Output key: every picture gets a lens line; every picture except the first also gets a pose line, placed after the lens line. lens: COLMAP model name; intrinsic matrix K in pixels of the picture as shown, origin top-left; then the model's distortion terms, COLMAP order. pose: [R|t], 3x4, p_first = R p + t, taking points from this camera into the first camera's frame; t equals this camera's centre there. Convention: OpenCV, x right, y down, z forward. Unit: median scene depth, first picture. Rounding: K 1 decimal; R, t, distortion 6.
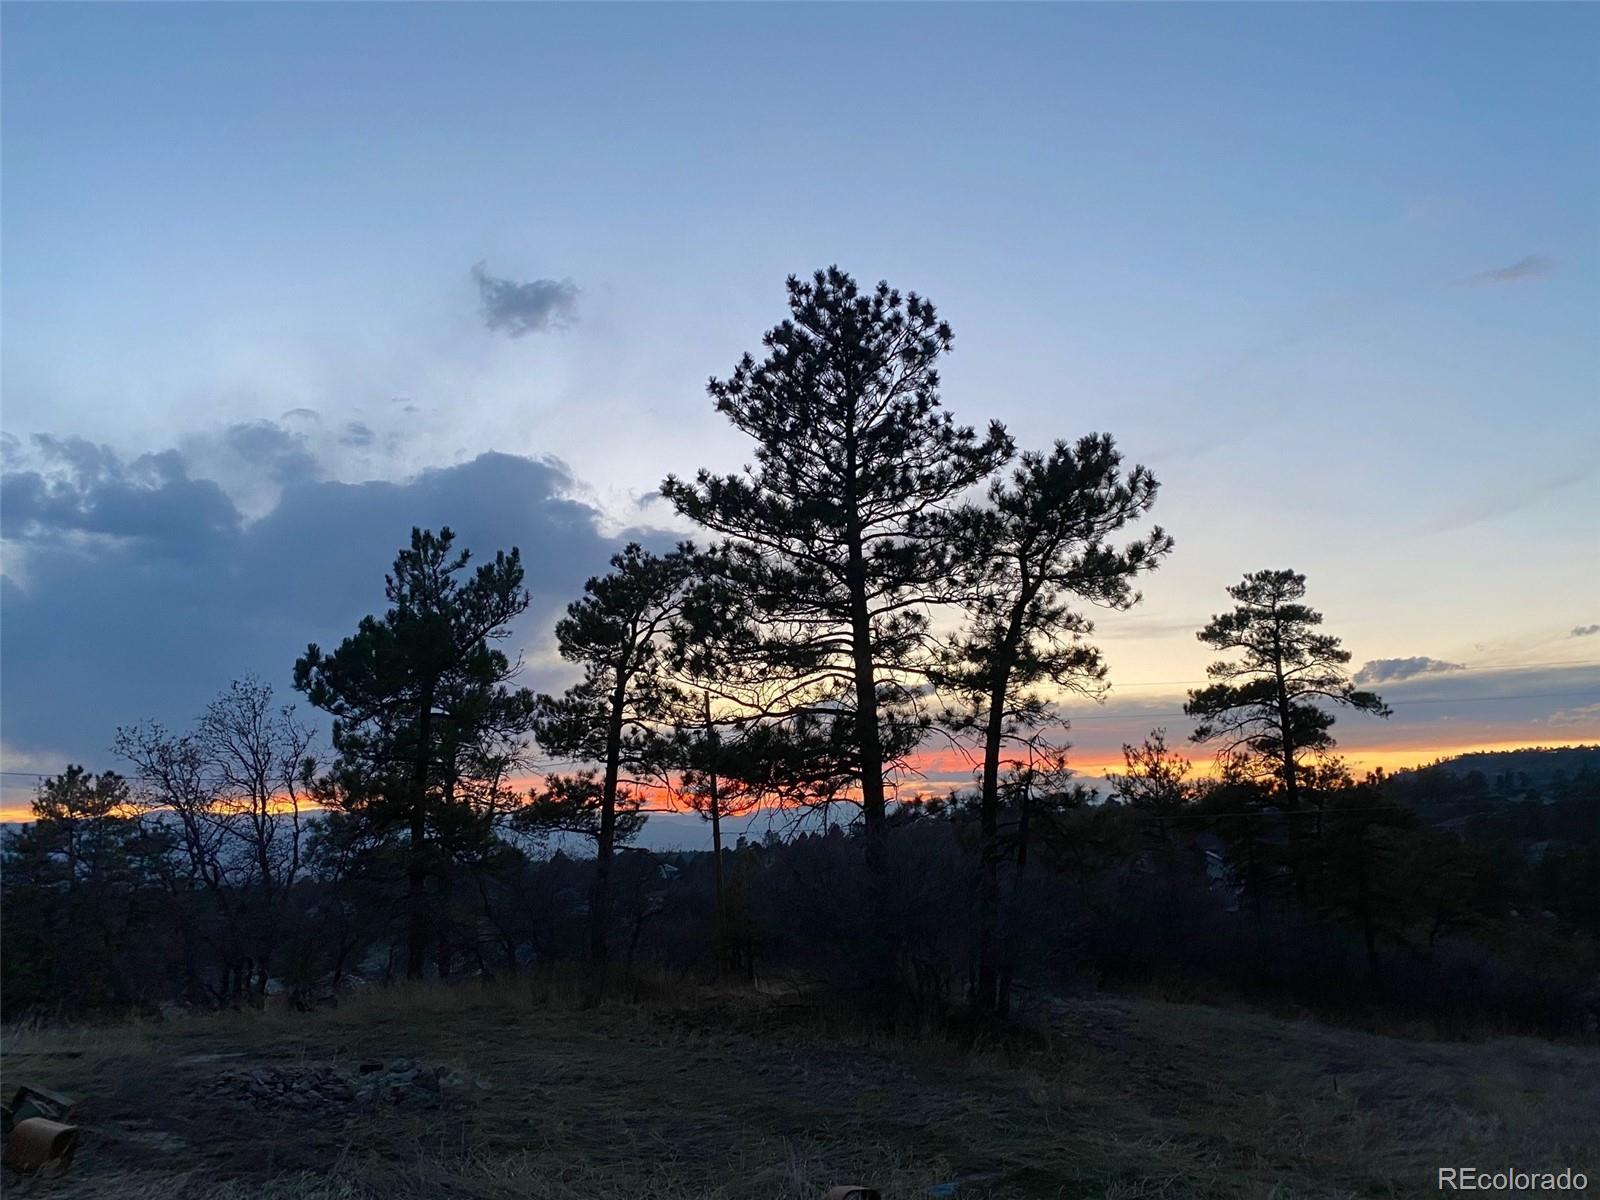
lens RADIAL K [[1222.1, 0, 797.2], [0, 1222.1, 595.6], [0, 0, 1]] dist [0.063497, -0.018205]
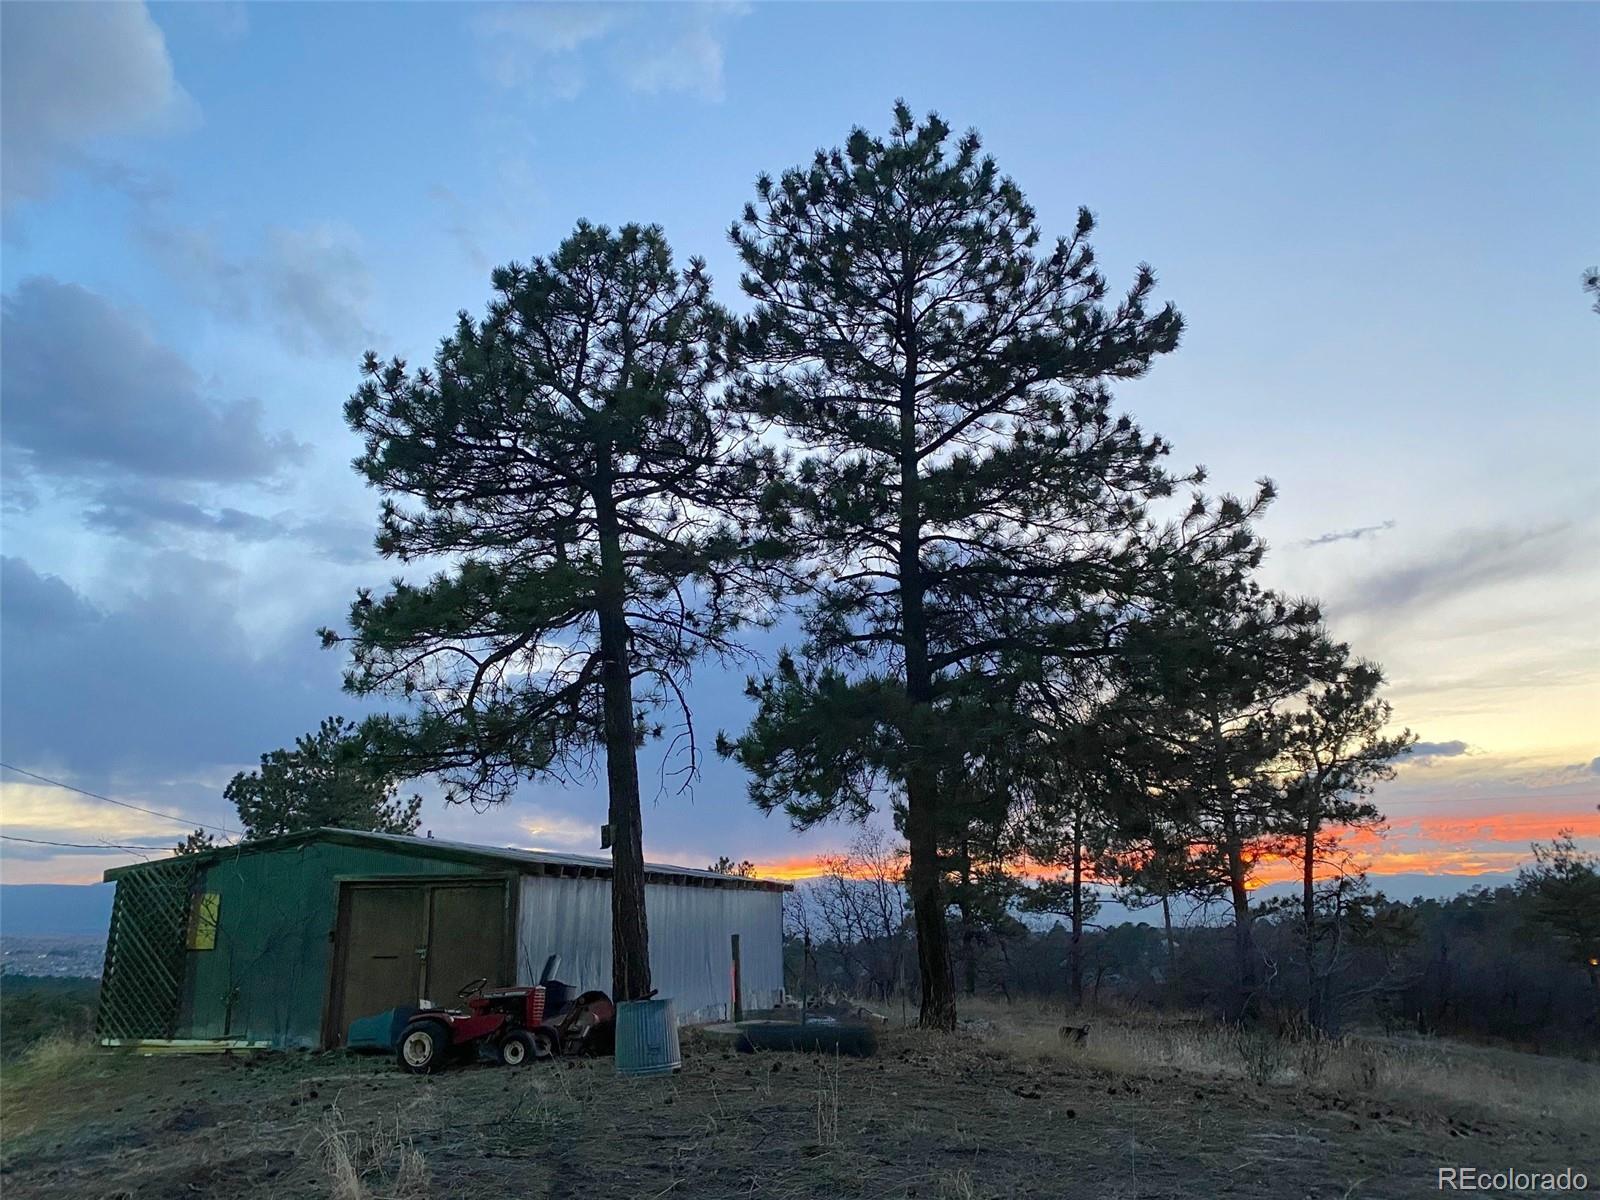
lens RADIAL K [[1222.1, 0, 797.8], [0, 1222.1, 605.3], [0, 0, 1]] dist [0.063497, -0.018205]
pose [[0.922327, -0.084942, -0.376958, 0.145126], [0.067814, 0.995981, -0.058503, -0.136332], [0.380412, 0.028396, 0.924381, -0.616860]]
